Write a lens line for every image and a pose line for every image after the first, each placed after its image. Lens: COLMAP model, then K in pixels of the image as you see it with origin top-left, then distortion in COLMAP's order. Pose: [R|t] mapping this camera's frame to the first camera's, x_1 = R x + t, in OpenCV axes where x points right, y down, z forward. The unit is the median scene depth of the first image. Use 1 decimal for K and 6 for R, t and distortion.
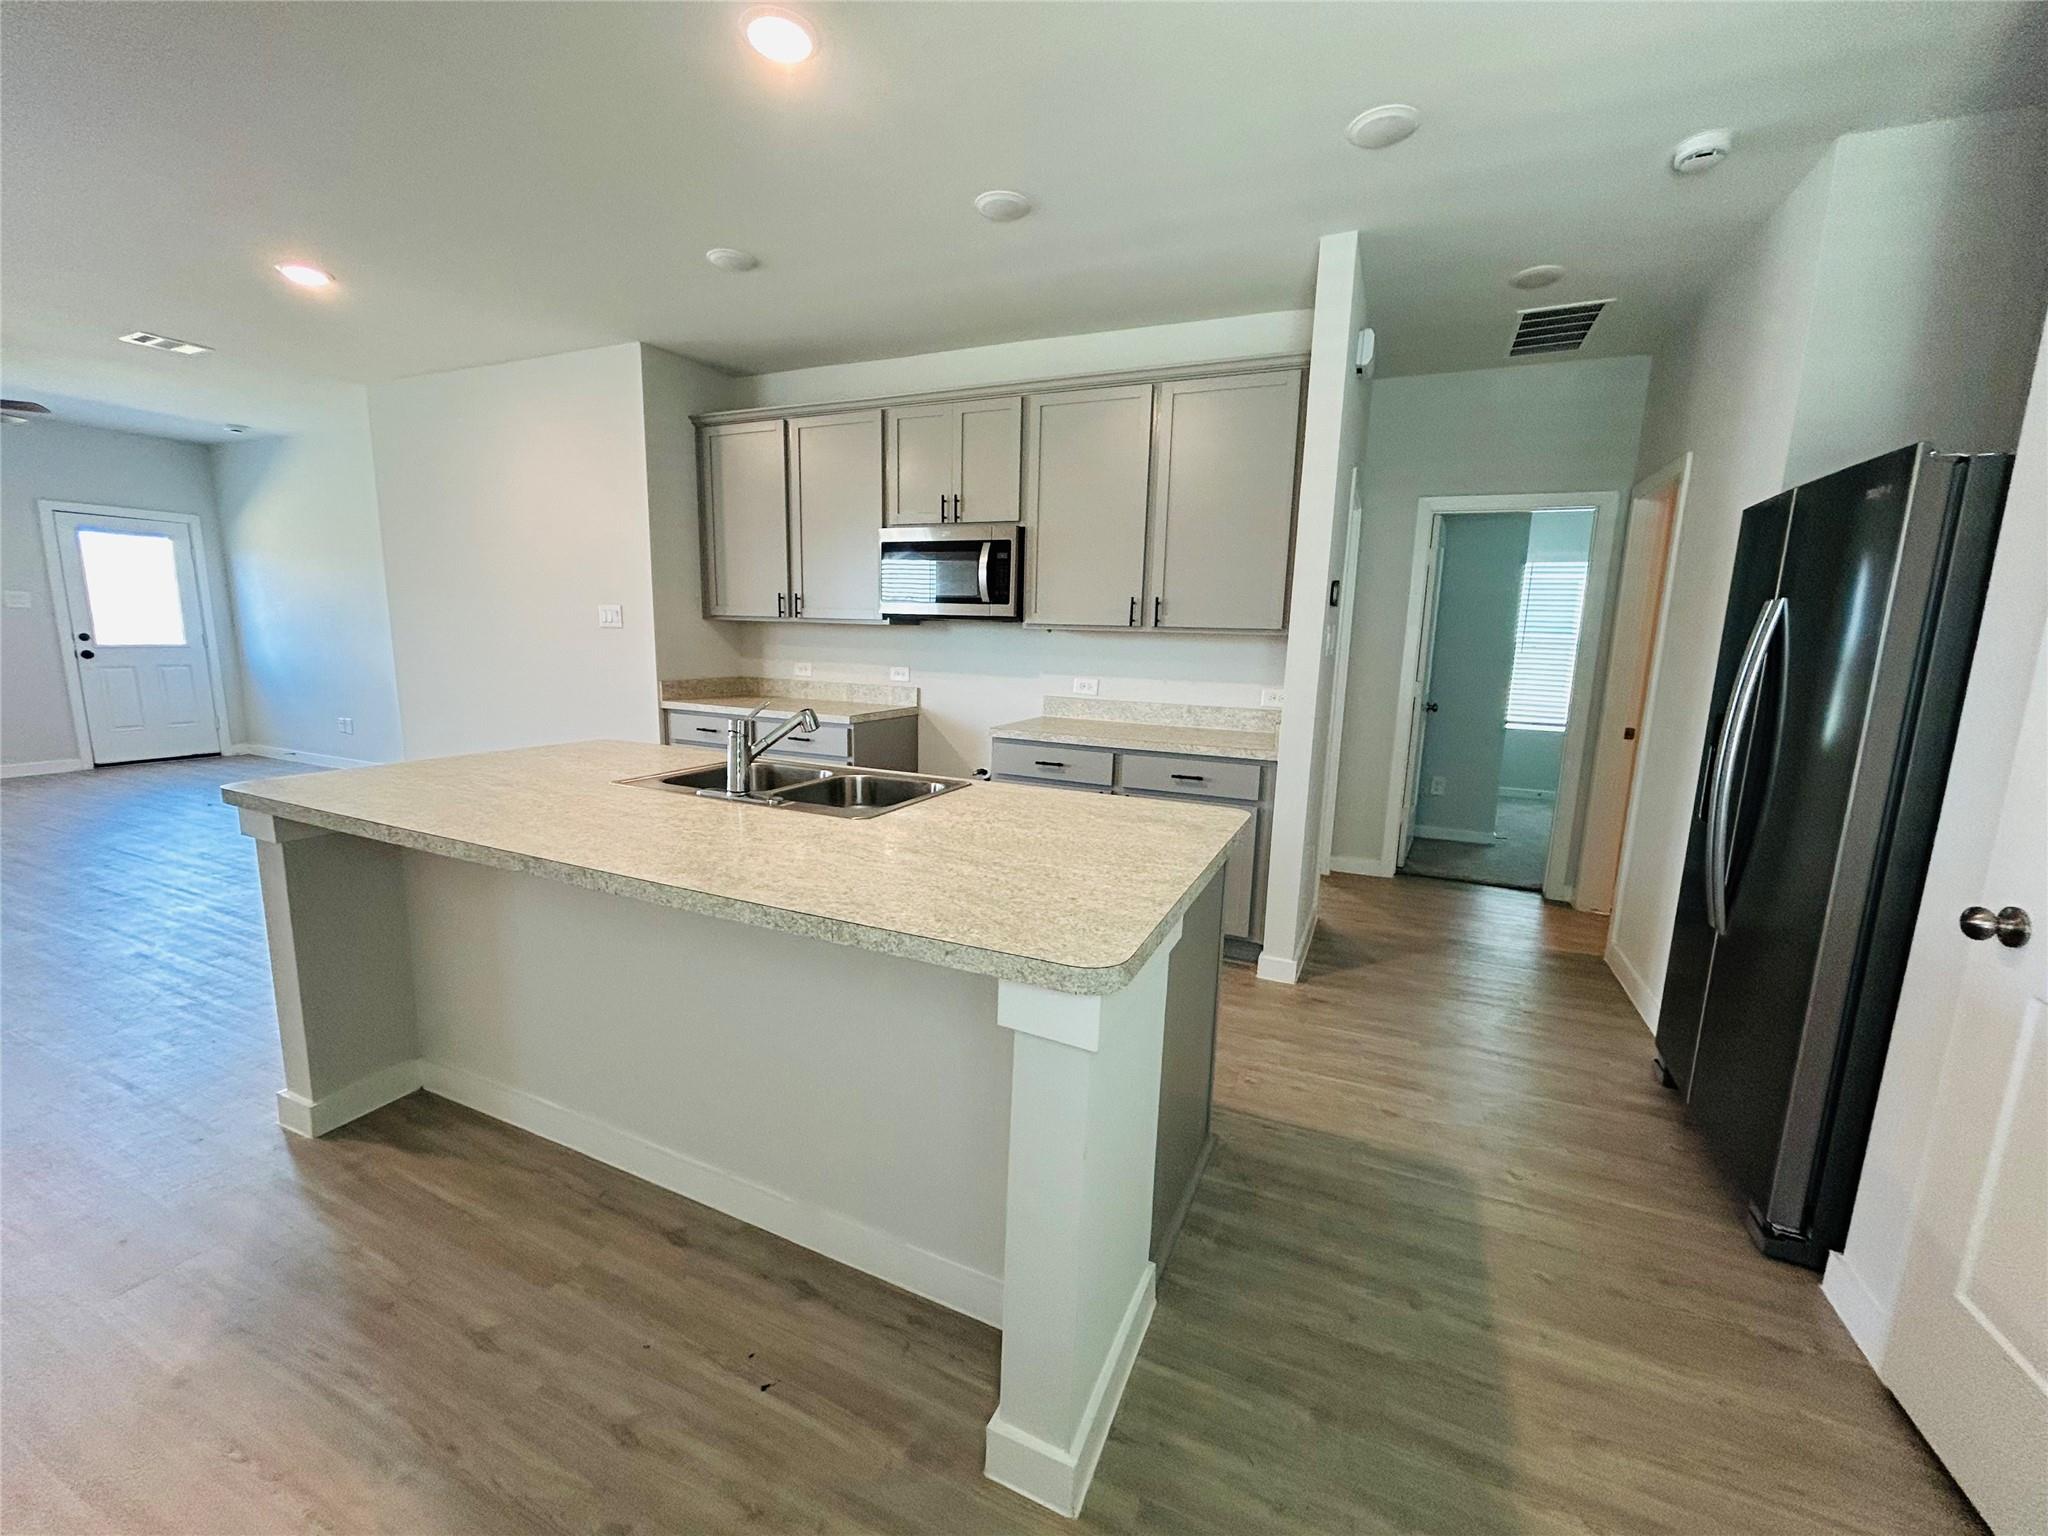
lens RADIAL K [[819.6, 0, 1029.3], [0, 819.6, 767.0], [0, 0, 1]] dist [0.002385, 0.000238]
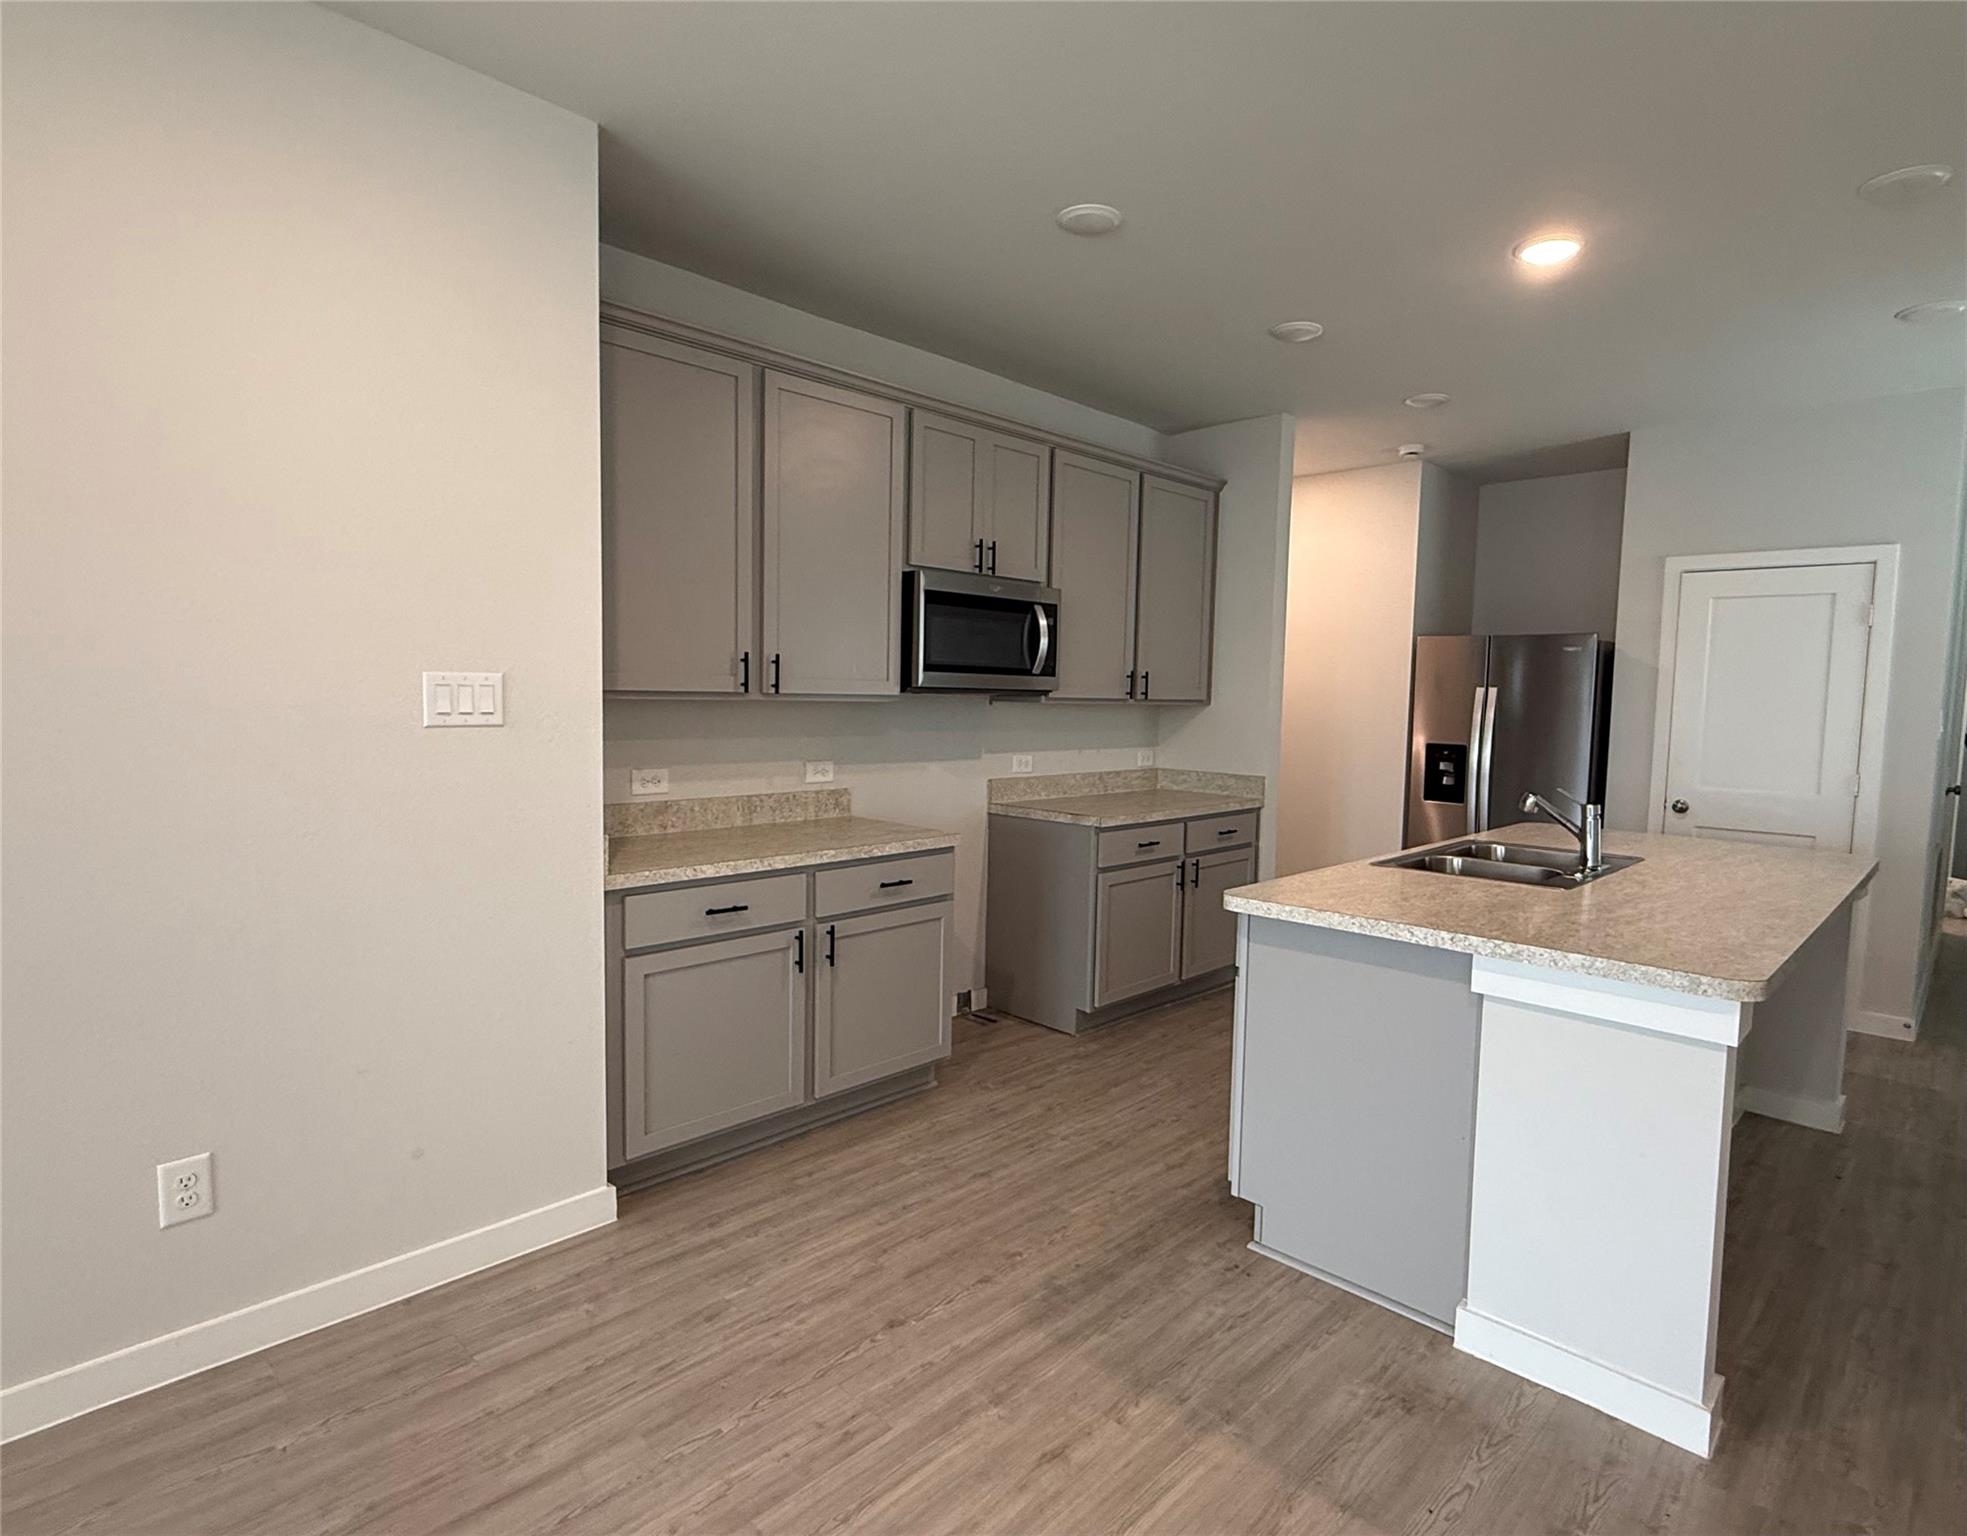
lens RADIAL K [[1051.5, 0, 988.1], [0, 1051.5, 766.5], [0, 0, 1]] dist [-0.007392, 0.001113]
pose [[0.337159, -0.086801, 0.937438, -1.053333], [0.149095, 0.988098, 0.037868, -0.149528], [-0.929567, 0.127000, 0.346087, 0.659377]]
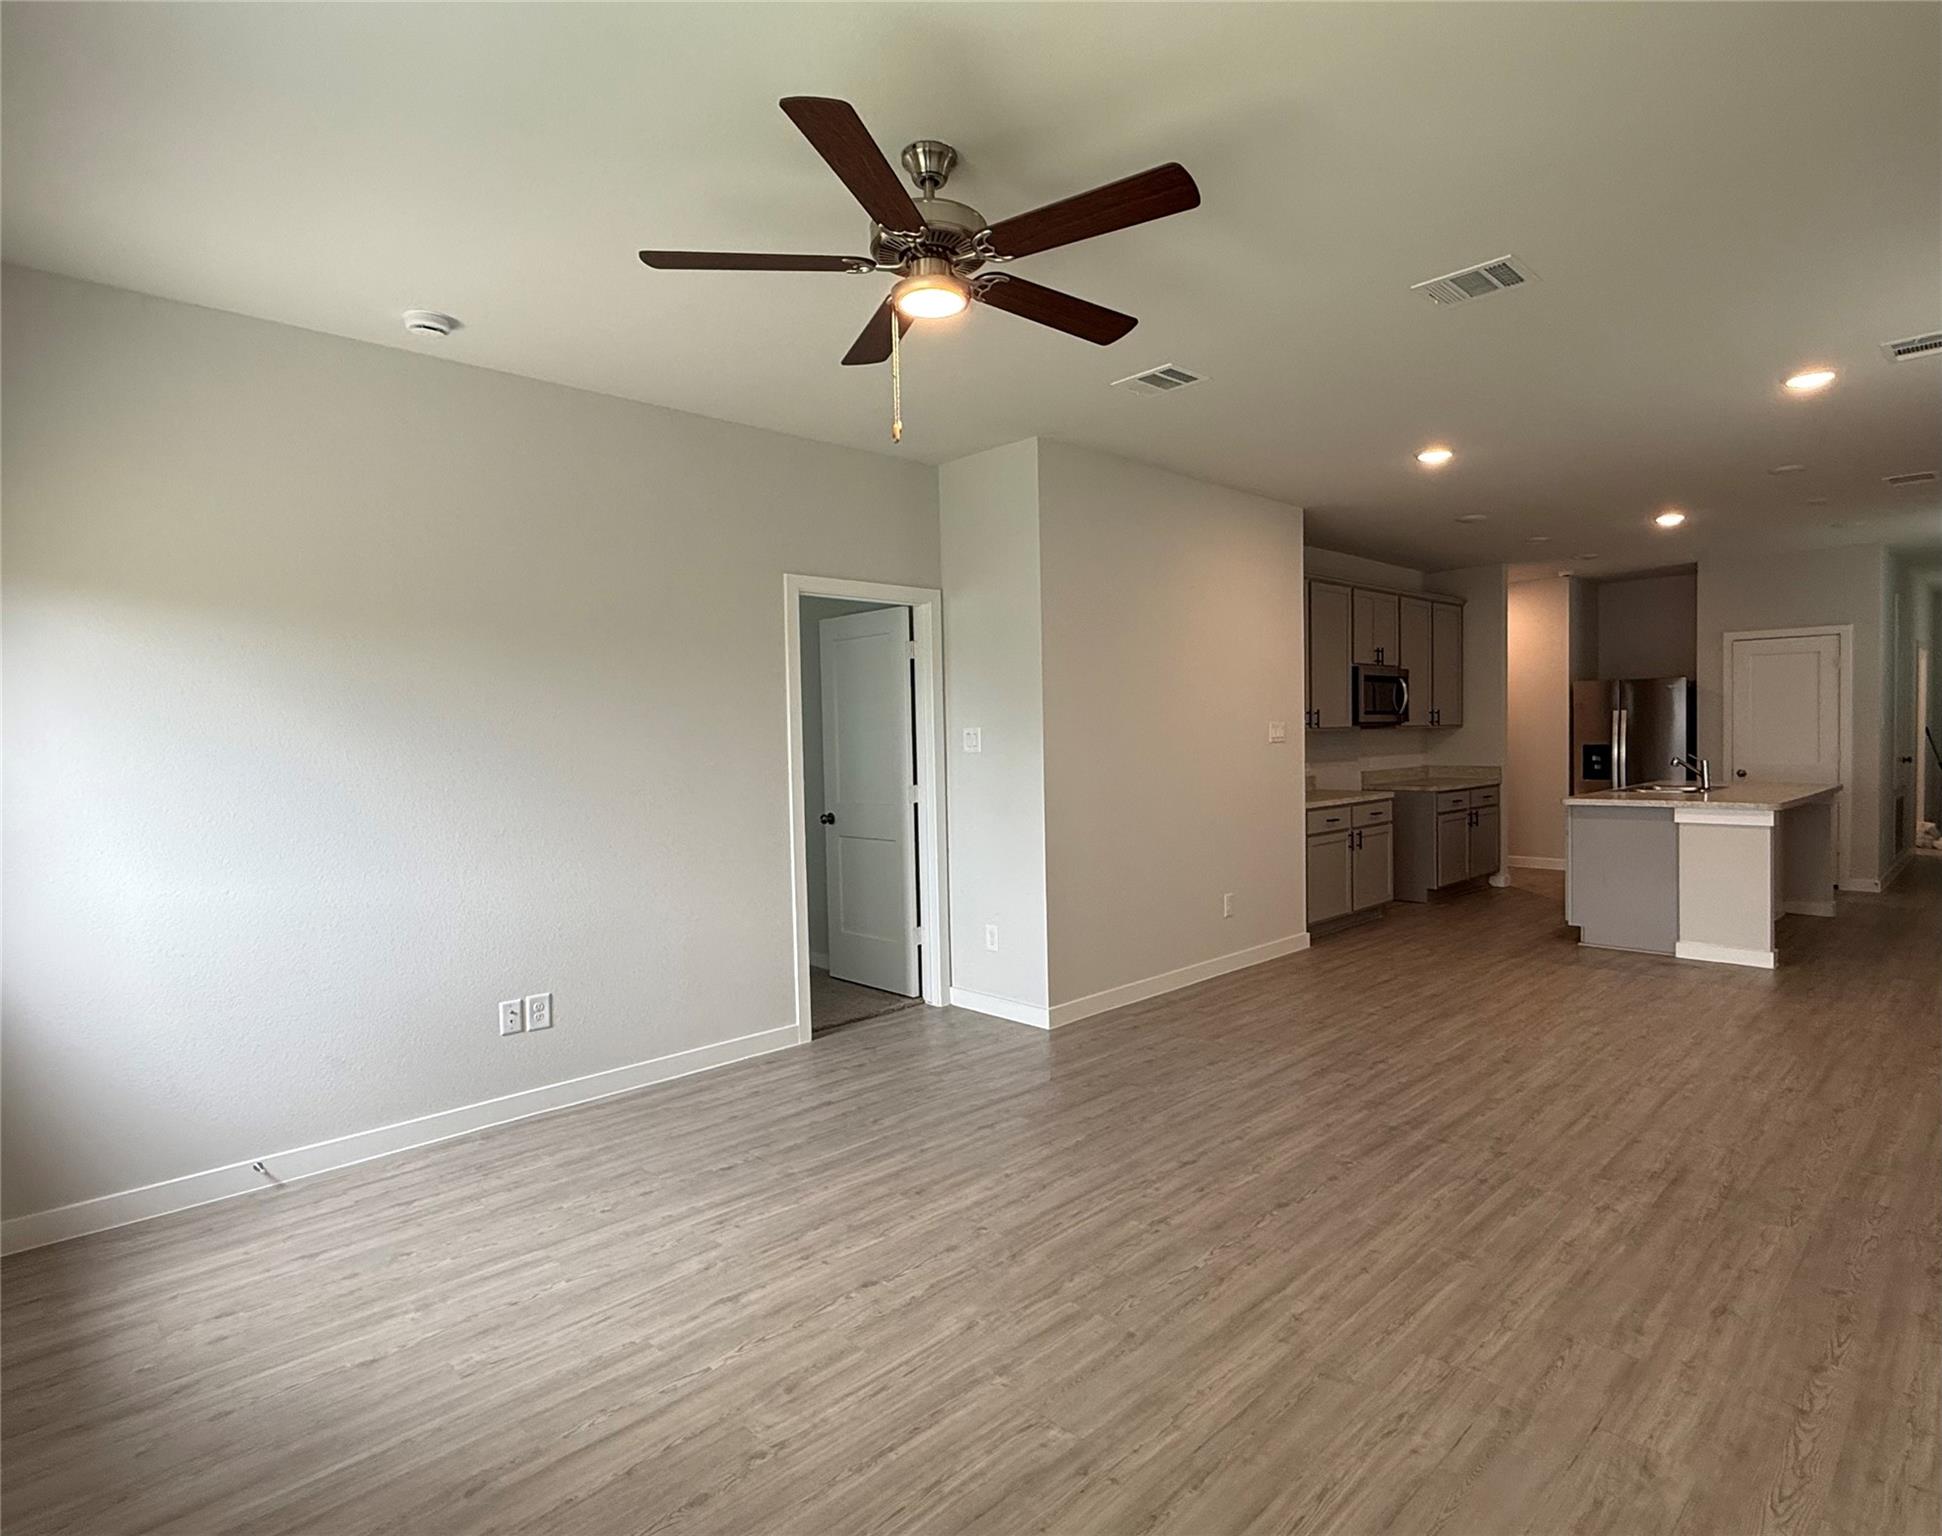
lens RADIAL K [[1086.1, 0, 971.9], [0, 1086.1, 766.8], [0, 0, 1]] dist [-0.003797, -0.002345]
pose [[0.355928, -0.062164, 0.932443, -2.301196], [0.189605, 0.981836, -0.006919, -0.235567], [-0.915076, 0.179259, 0.361250, 0.985033]]
